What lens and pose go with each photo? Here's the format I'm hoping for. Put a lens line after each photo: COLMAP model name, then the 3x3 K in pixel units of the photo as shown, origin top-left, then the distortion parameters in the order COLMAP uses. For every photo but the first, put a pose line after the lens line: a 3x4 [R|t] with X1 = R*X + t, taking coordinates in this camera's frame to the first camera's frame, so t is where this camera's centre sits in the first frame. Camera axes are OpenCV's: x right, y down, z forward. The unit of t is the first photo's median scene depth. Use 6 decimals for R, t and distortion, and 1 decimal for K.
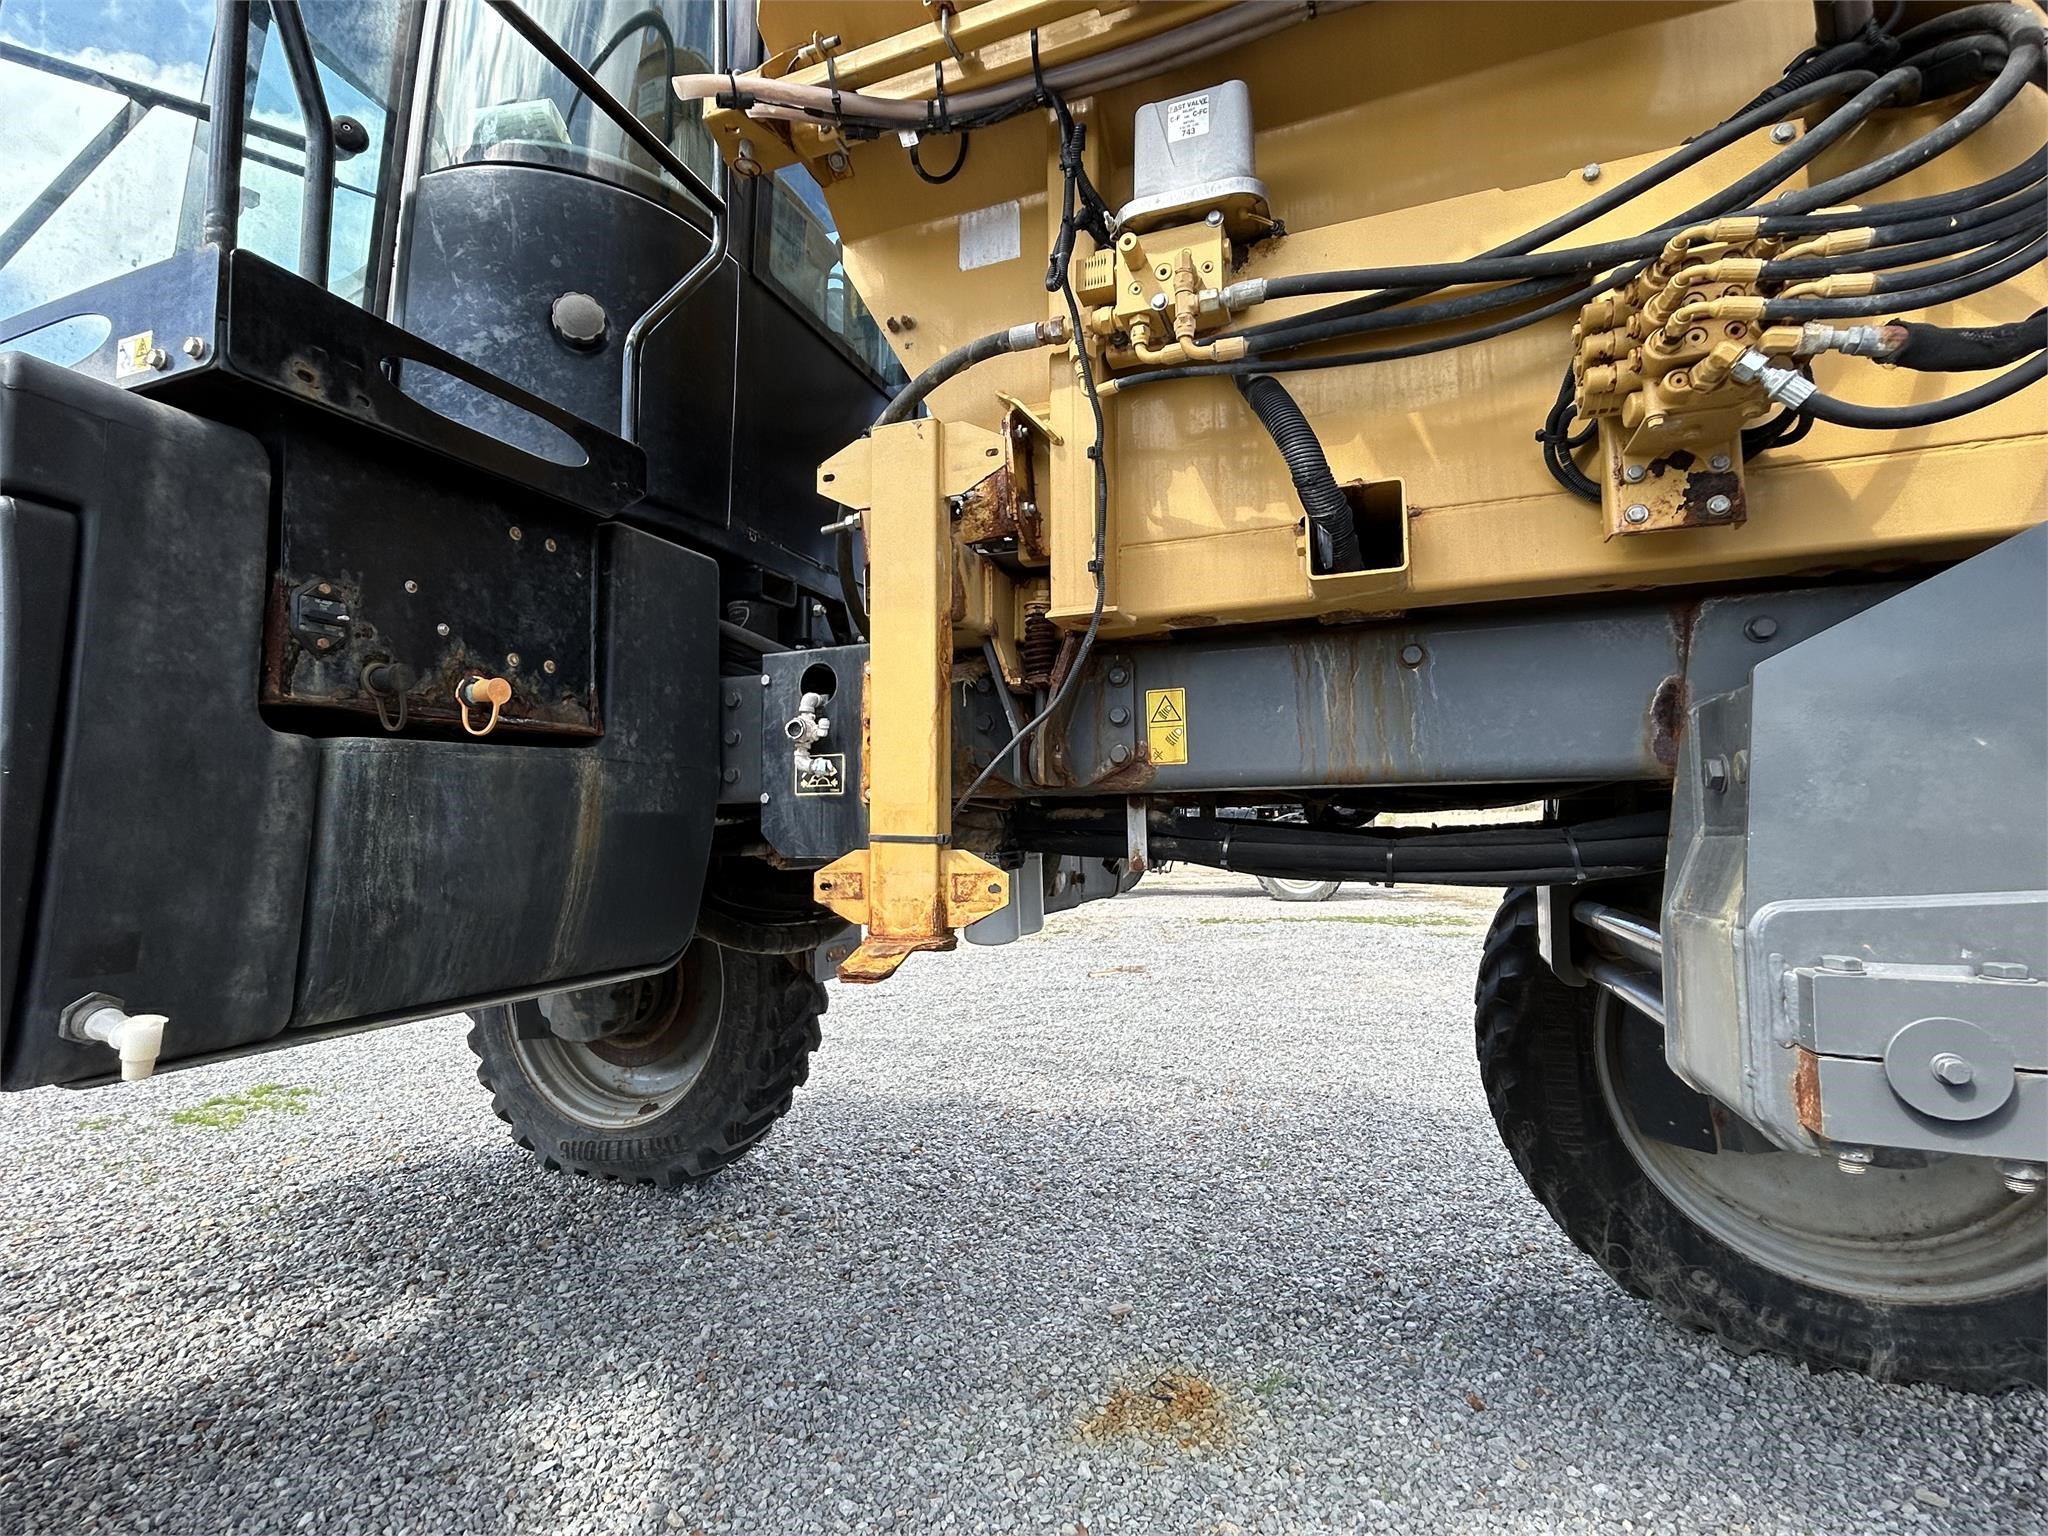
lens RADIAL K [[920.5, 0, 1024.0], [0, 920.5, 768.0], [0, 0, 1]] dist [0.003089, -0.001088]
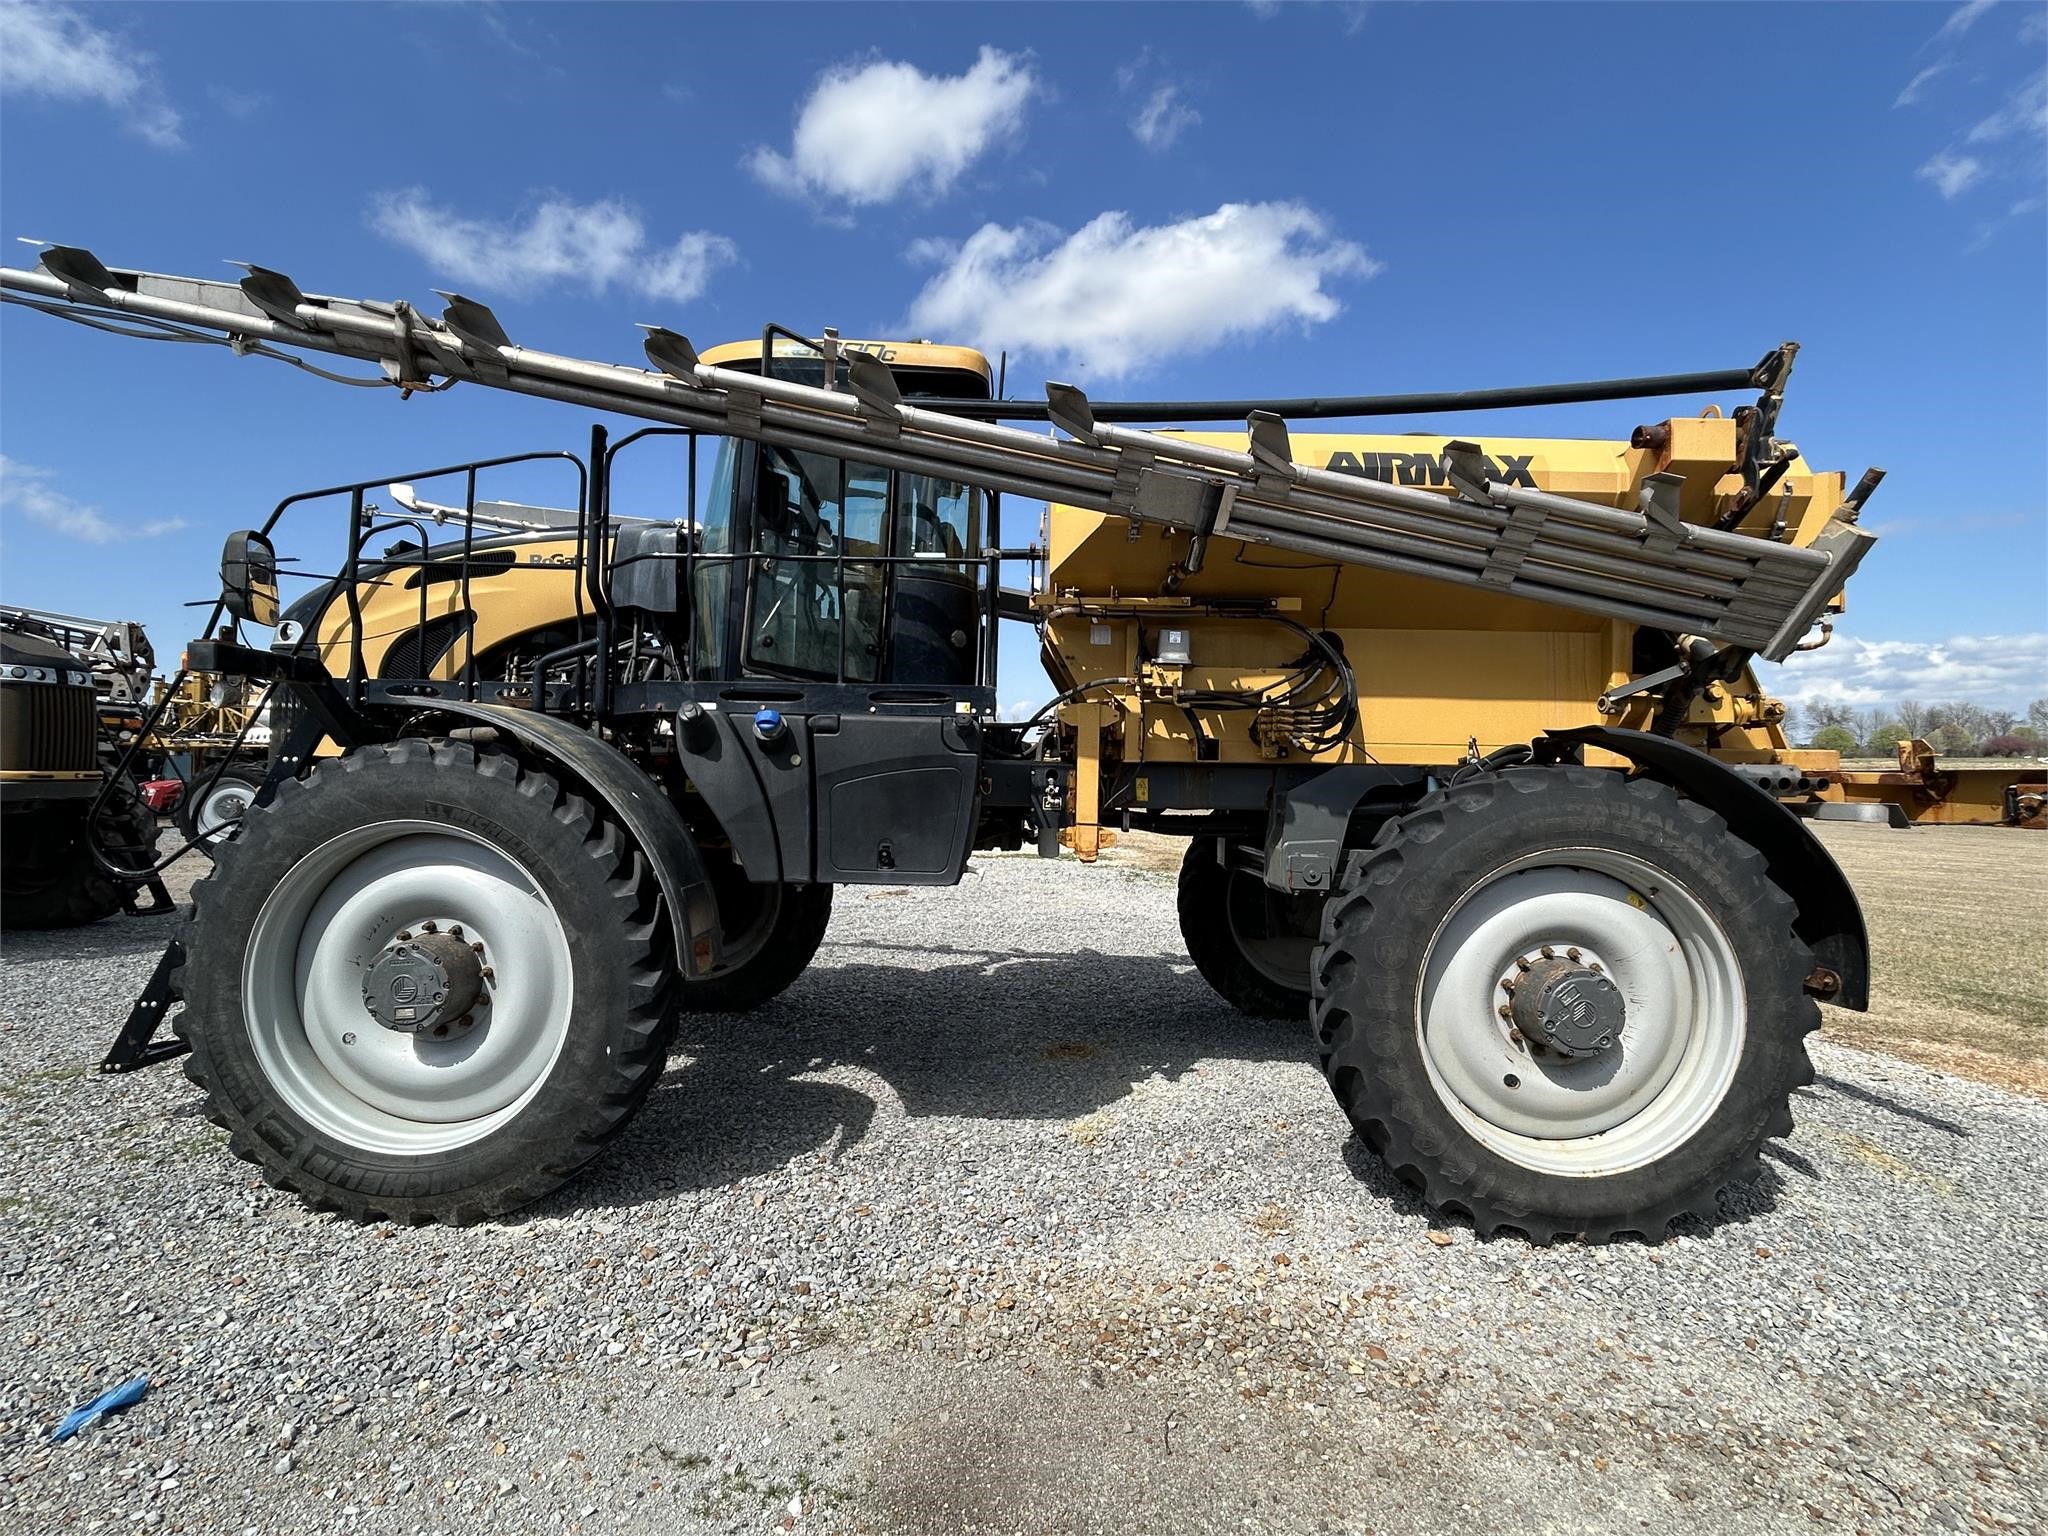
lens RADIAL K [[820.0, 0, 1024.0], [0, 820.0, 768.0], [0, 0, 1]] dist [0.001935, 0.000066]
pose [[0.938909, 0.036253, 0.342251, -0.667216], [-0.055503, 0.997370, 0.046617, -0.124856], [-0.339661, -0.062765, 0.938451, -0.862302]]
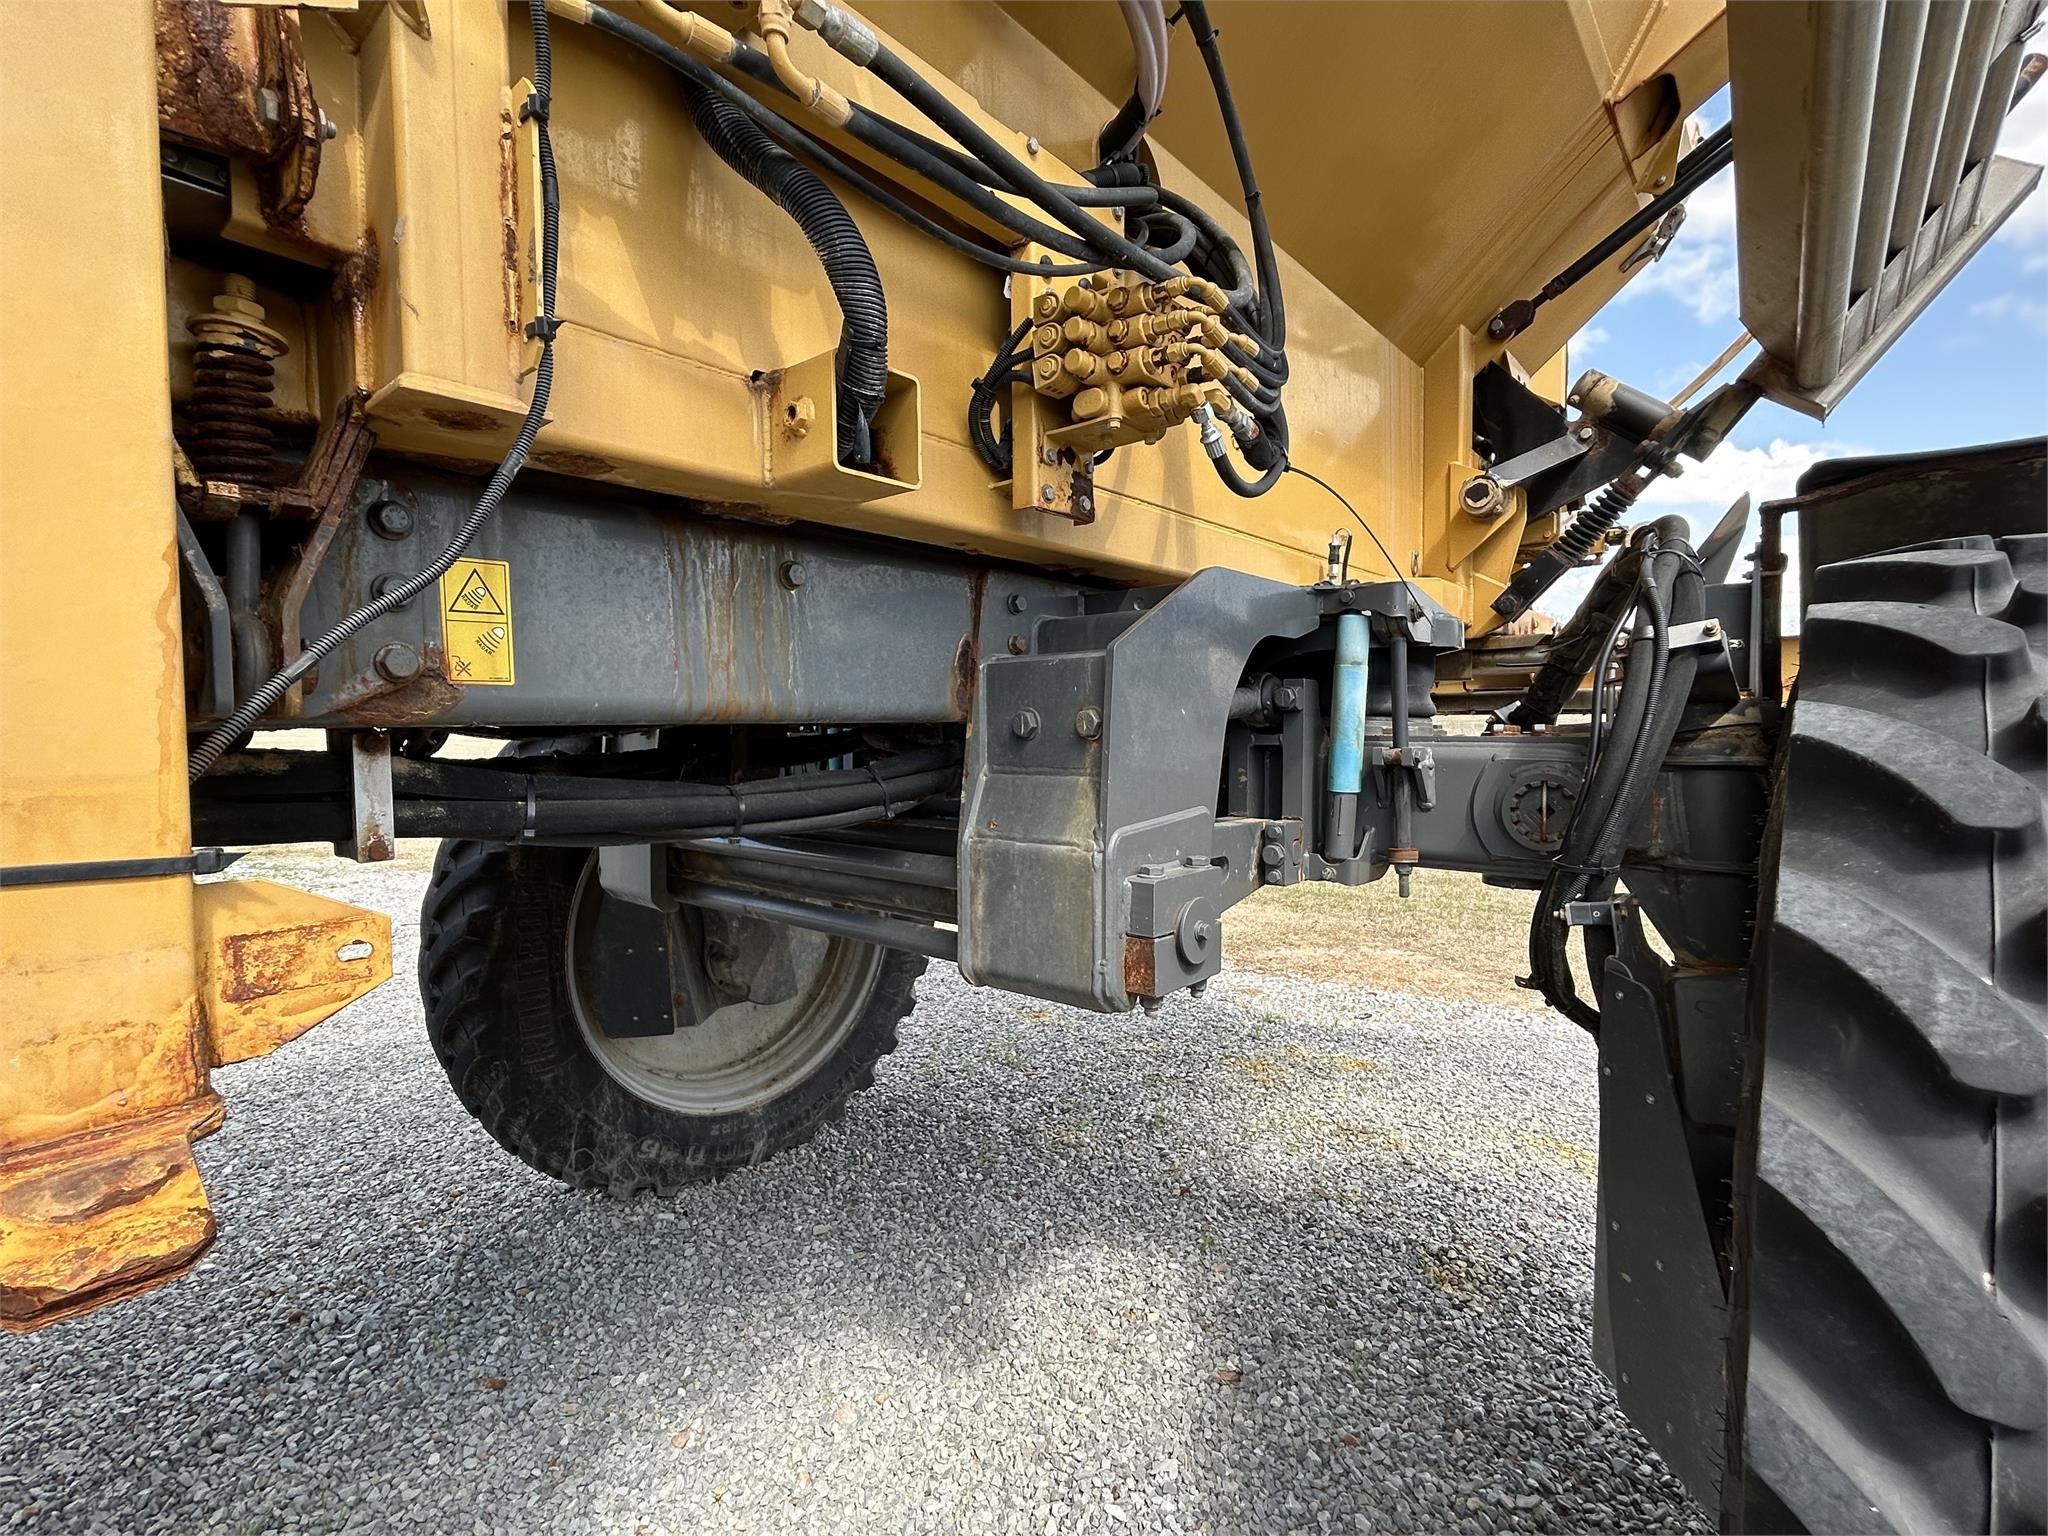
lens RADIAL K [[935.3, 0, 1024.0], [0, 935.3, 768.0], [0, 0, 1]] dist [-0.000924, 0.001484]
pose [[0.343690, -0.039385, 0.938257, -0.159577], [-0.064376, 0.995782, 0.065381, -0.006585], [-0.936874, -0.082872, 0.339705, 0.235234]]
